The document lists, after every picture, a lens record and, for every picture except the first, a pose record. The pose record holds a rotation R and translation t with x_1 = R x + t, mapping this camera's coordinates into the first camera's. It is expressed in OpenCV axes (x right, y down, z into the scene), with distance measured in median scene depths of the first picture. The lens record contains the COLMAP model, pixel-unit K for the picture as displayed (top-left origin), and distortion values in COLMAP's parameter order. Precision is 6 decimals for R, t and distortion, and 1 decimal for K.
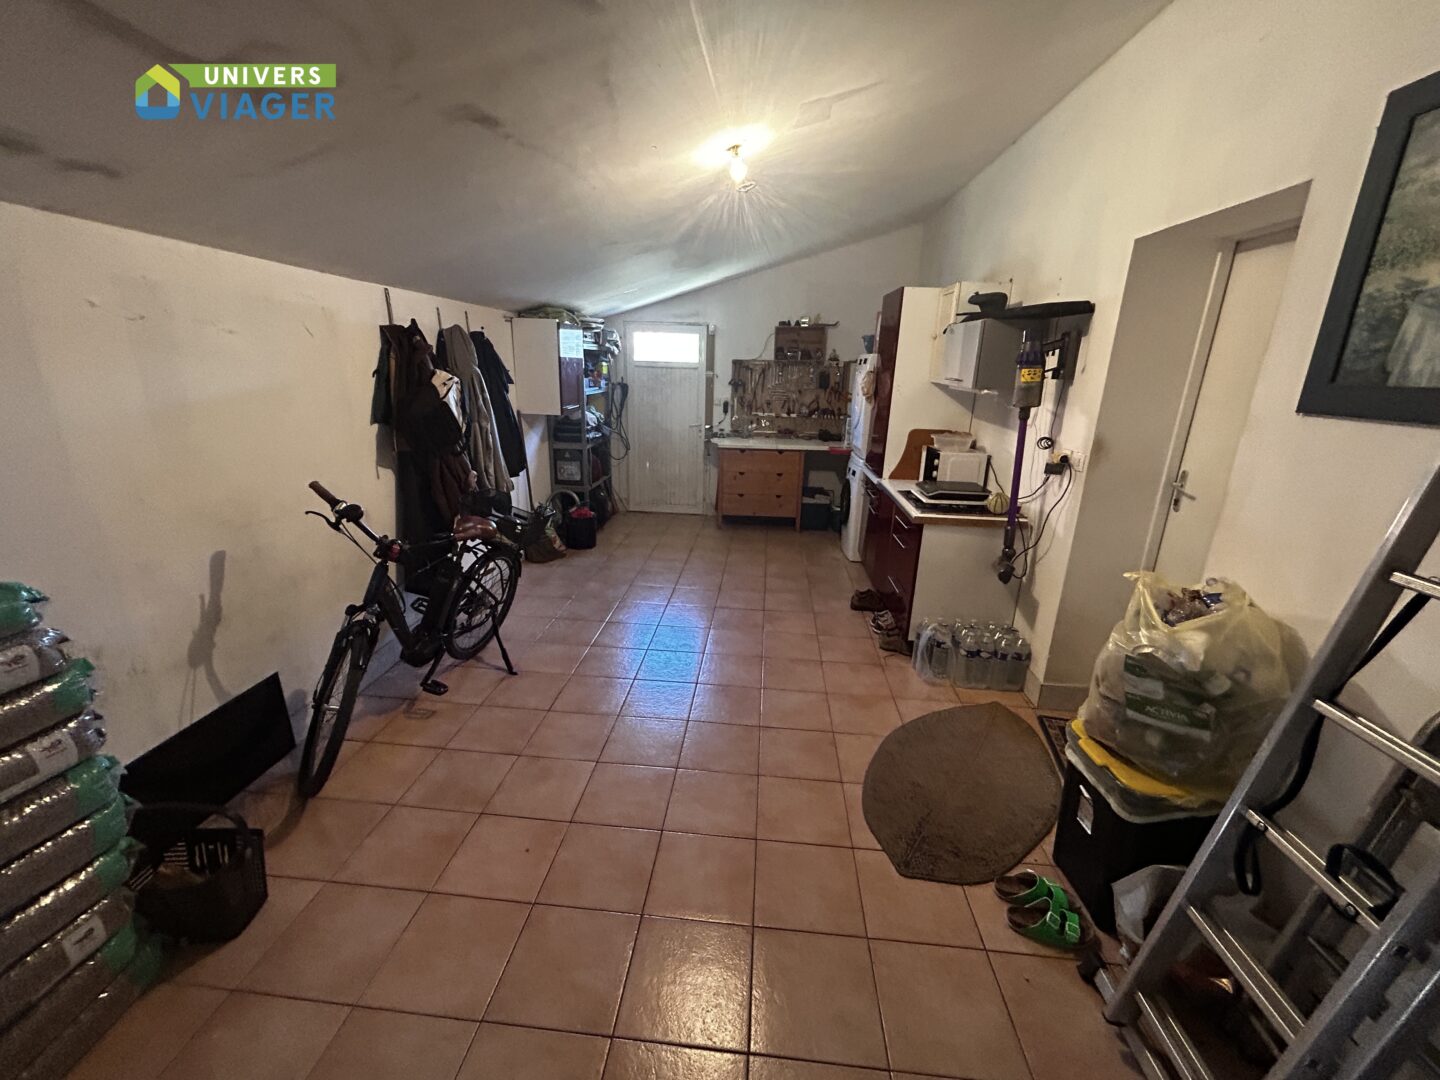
lens RADIAL K [[582.3, 0, 717.6], [0, 582.3, 535.7], [0, 0, 1]] dist [-0.001792, 0.000650]
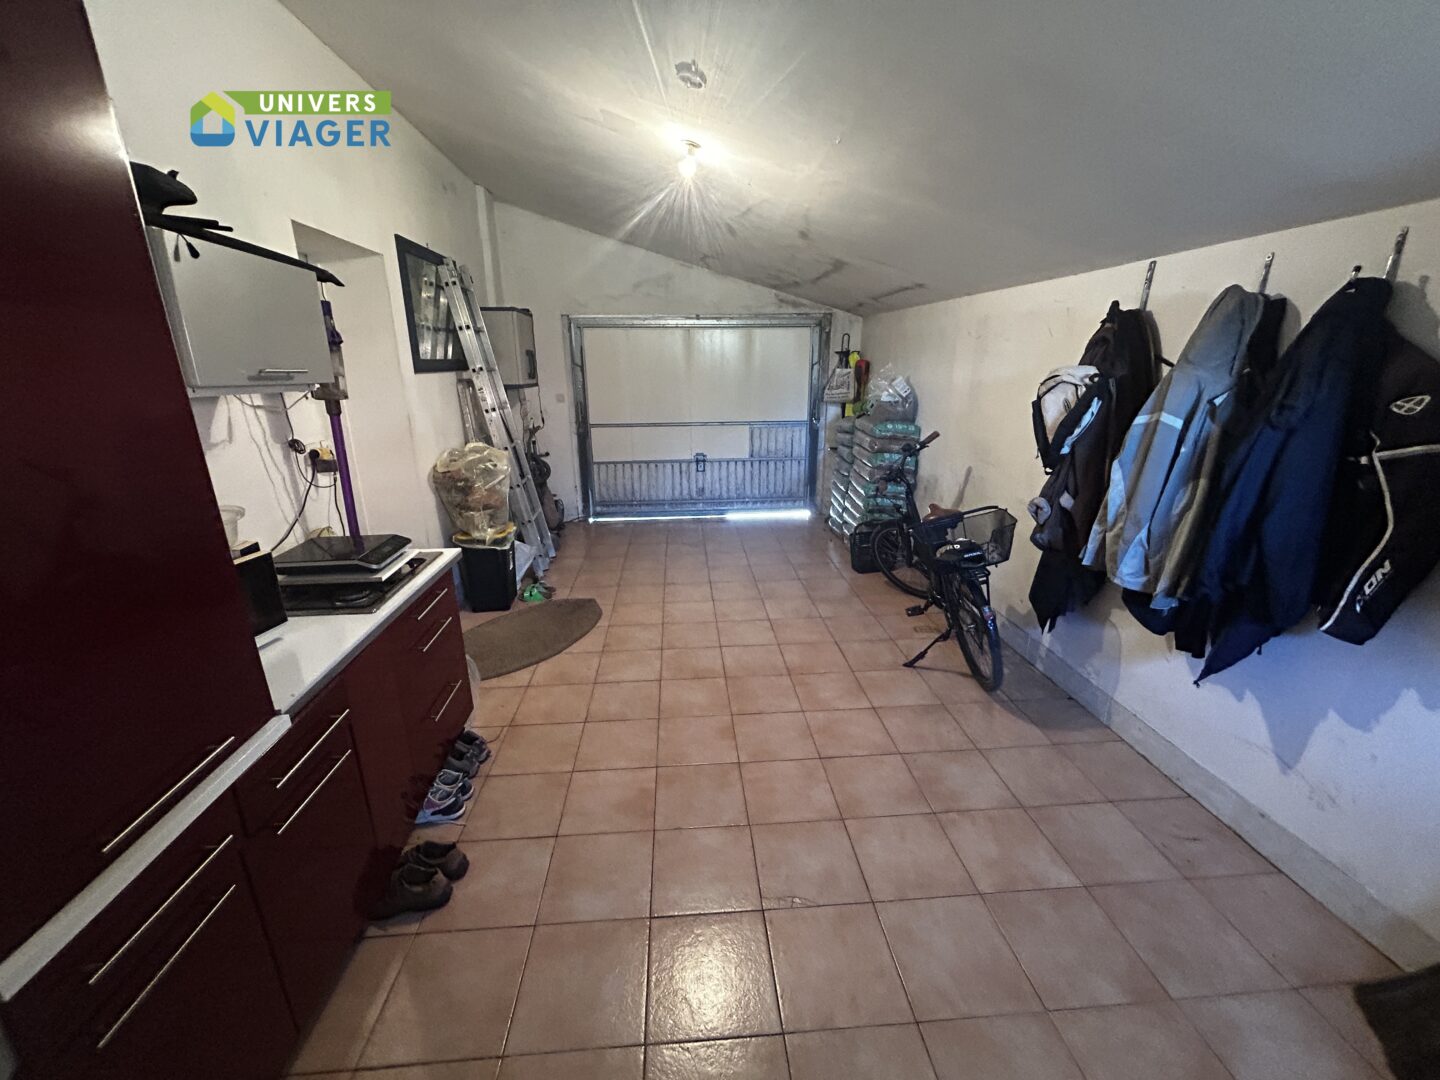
lens RADIAL K [[582.3, 0, 715.6], [0, 582.3, 543.5], [0, 0, 1]] dist [-0.001792, 0.000650]
pose [[-0.987164, 0.033758, -0.156100, 0.156919], [-0.058546, 0.832872, 0.550360, -0.582141], [0.148591, 0.552435, -0.820205, 2.038773]]
